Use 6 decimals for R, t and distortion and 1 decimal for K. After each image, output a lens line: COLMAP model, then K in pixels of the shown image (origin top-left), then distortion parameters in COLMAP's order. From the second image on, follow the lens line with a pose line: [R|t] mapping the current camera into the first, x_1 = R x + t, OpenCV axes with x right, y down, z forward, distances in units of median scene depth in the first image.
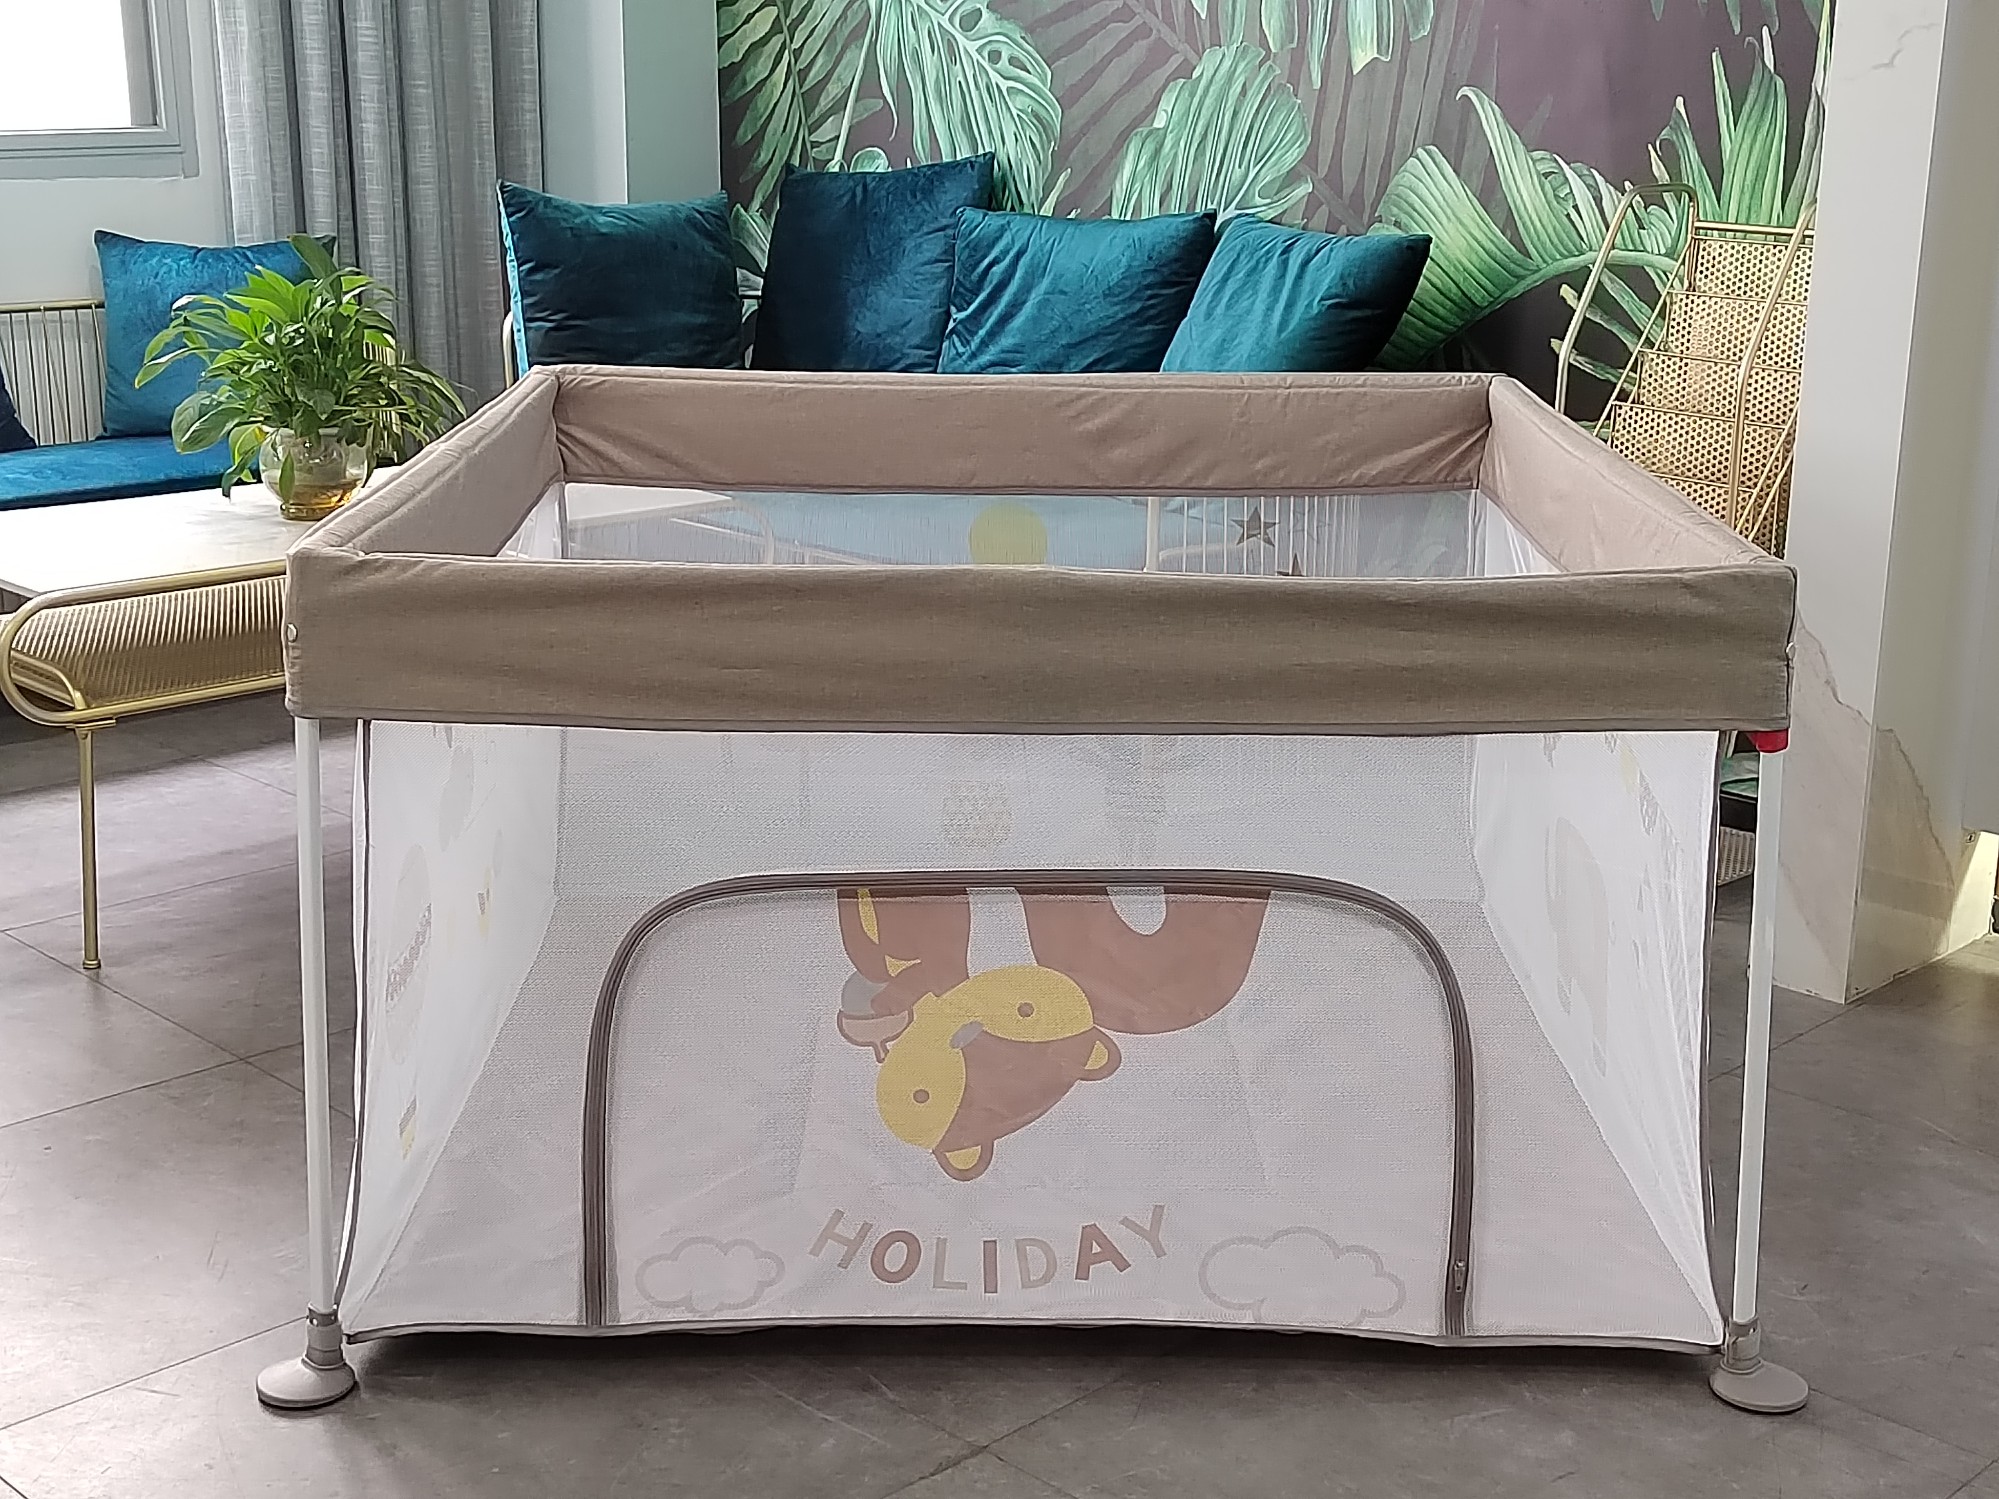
lens RADIAL K [[2673.9, 0, 1021.4], [0, 2673.9, 753.3], [0, 0, 1]] dist [0.028982, 0.000000]
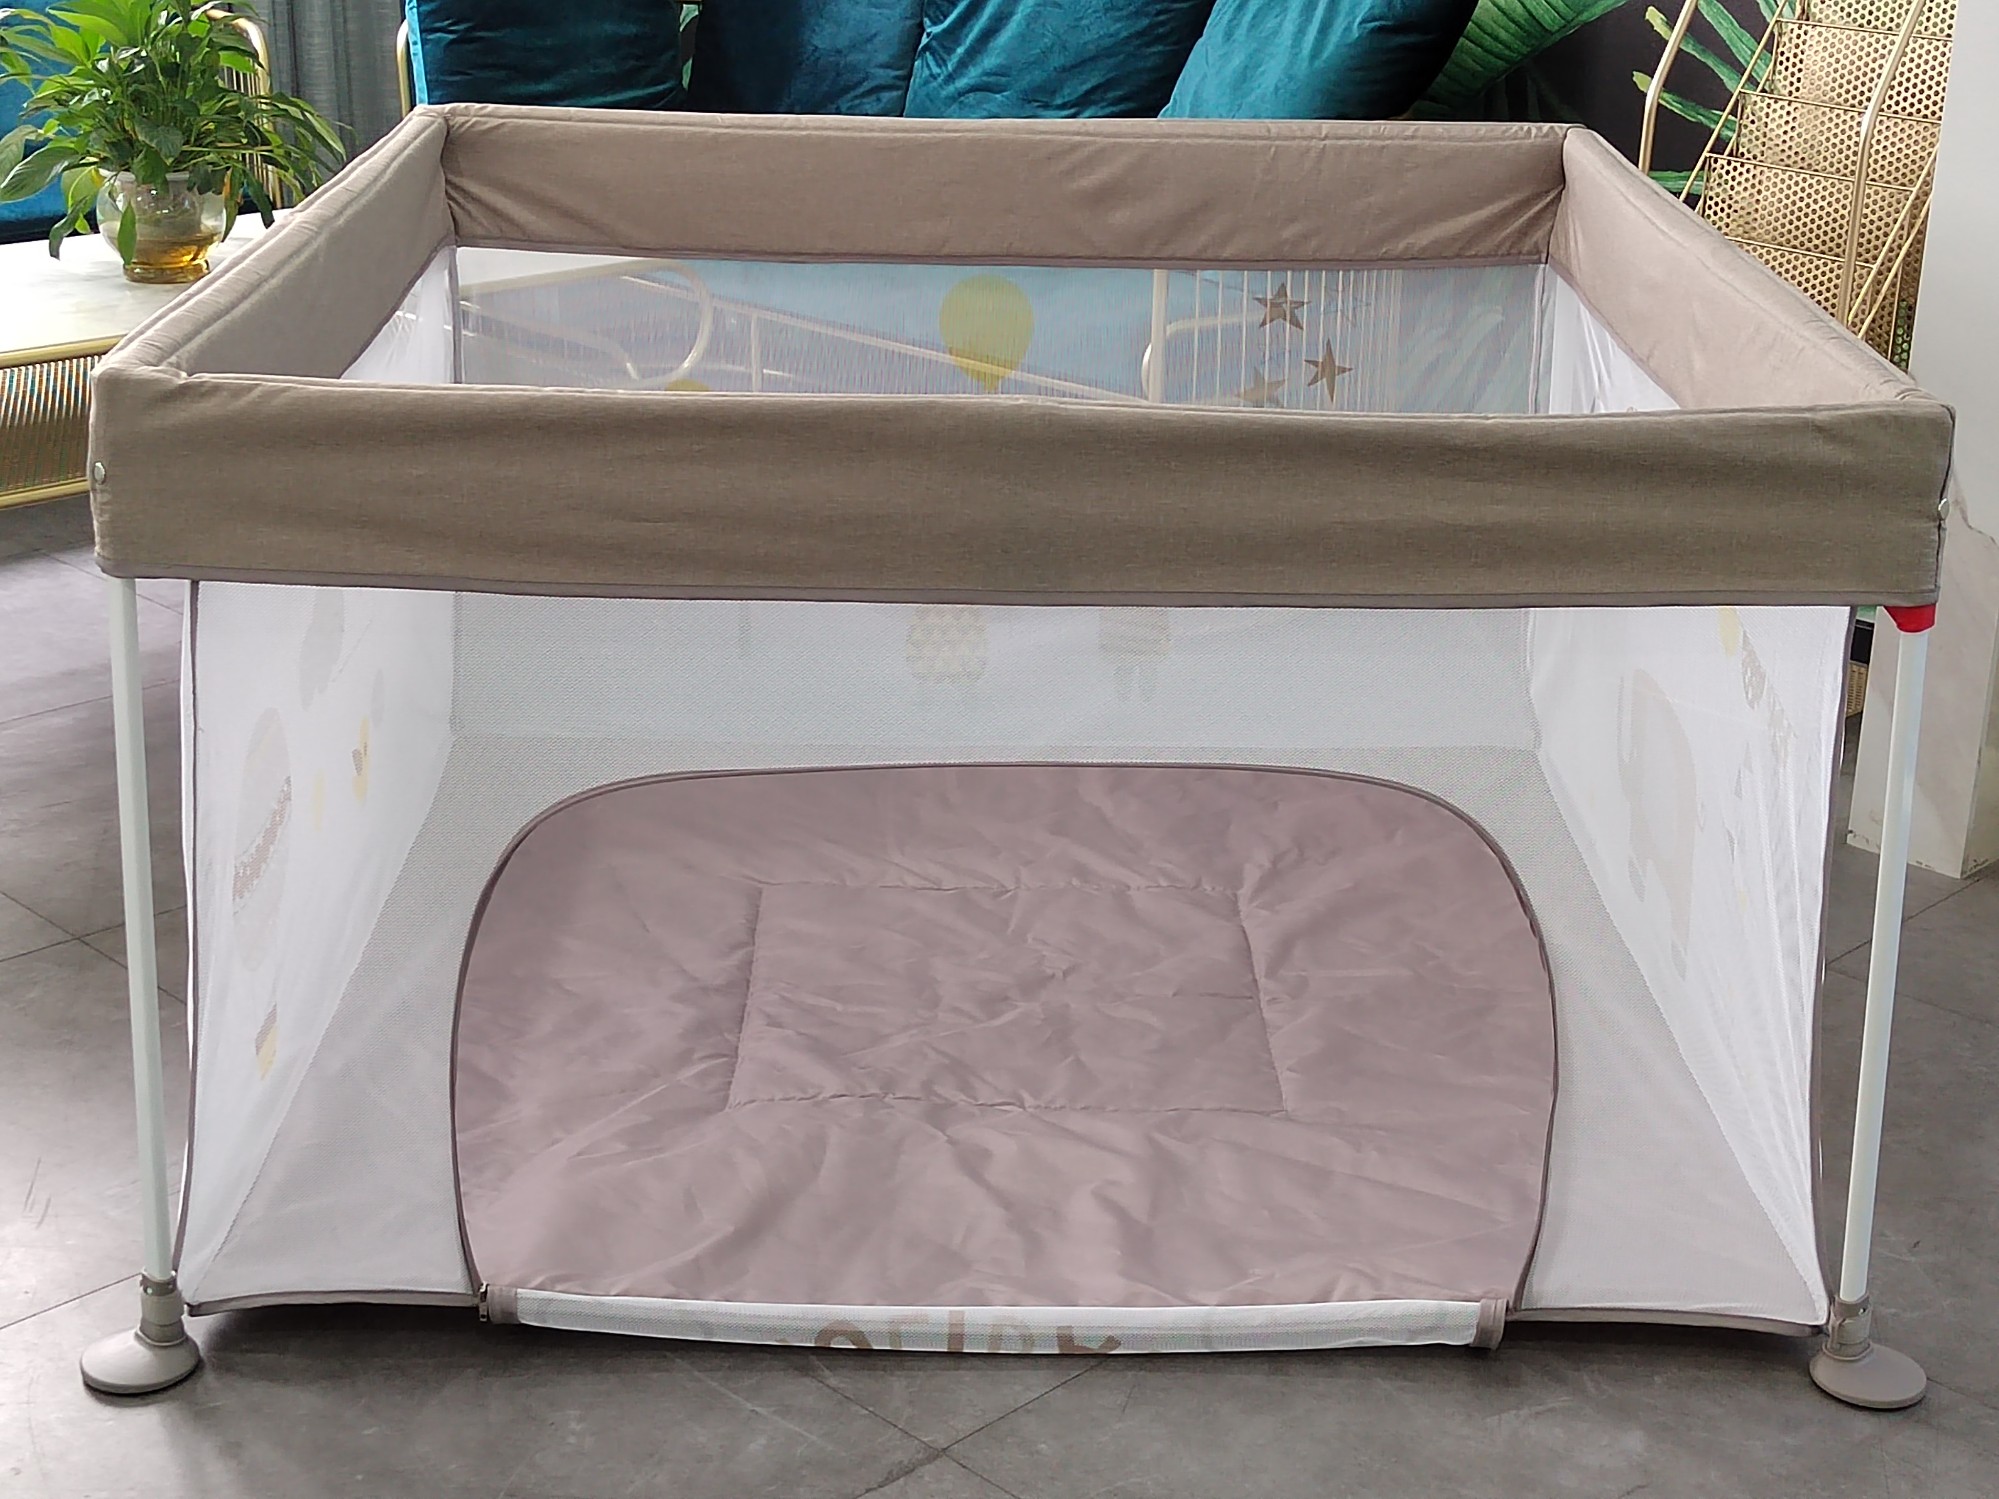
lens RADIAL K [[2943.1, 0, 1024.0], [0, 2943.1, 750.8], [0, 0, 1]] dist [0.027996, 0.000000]
pose [[0.999942, 0.008392, 0.006713, 0.001105], [-0.008963, 0.995887, 0.090164, -0.021917], [-0.005929, -0.090219, 0.995904, 0.051295]]
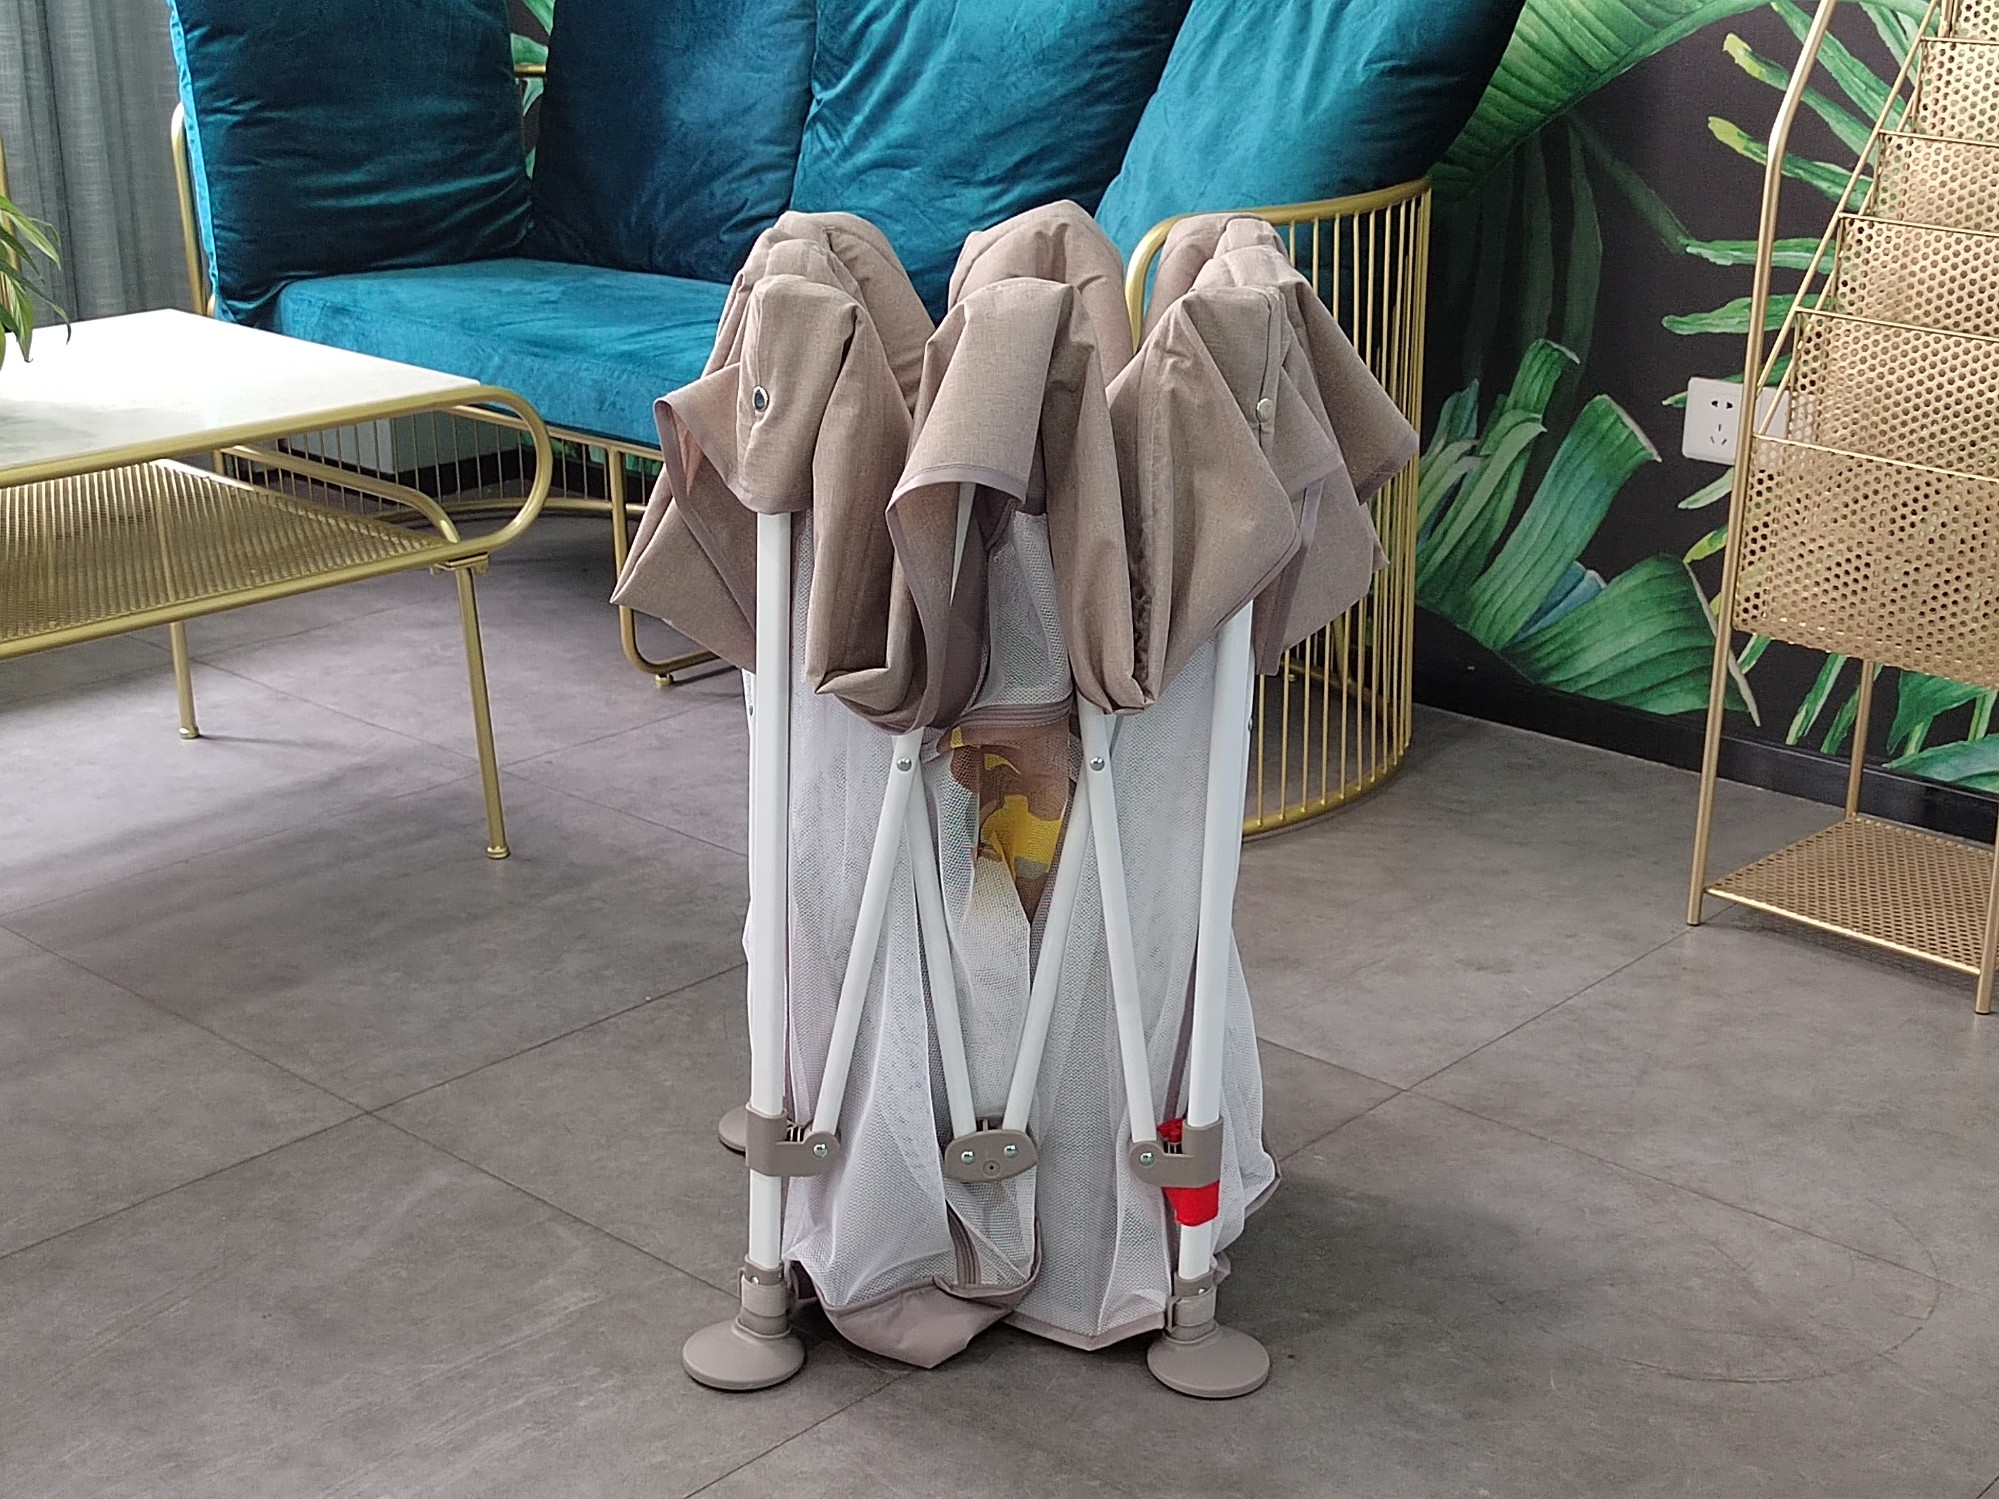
lens RADIAL K [[2829.2, 0, 1026.9], [0, 2829.2, 759.7], [0, 0, 1]] dist [0.020172, 0.000000]
pose [[0.998870, -0.023751, 0.041157, -0.005579], [0.020966, 0.997544, 0.066838, -0.041984], [-0.042643, -0.065900, 0.996915, 0.268533]]
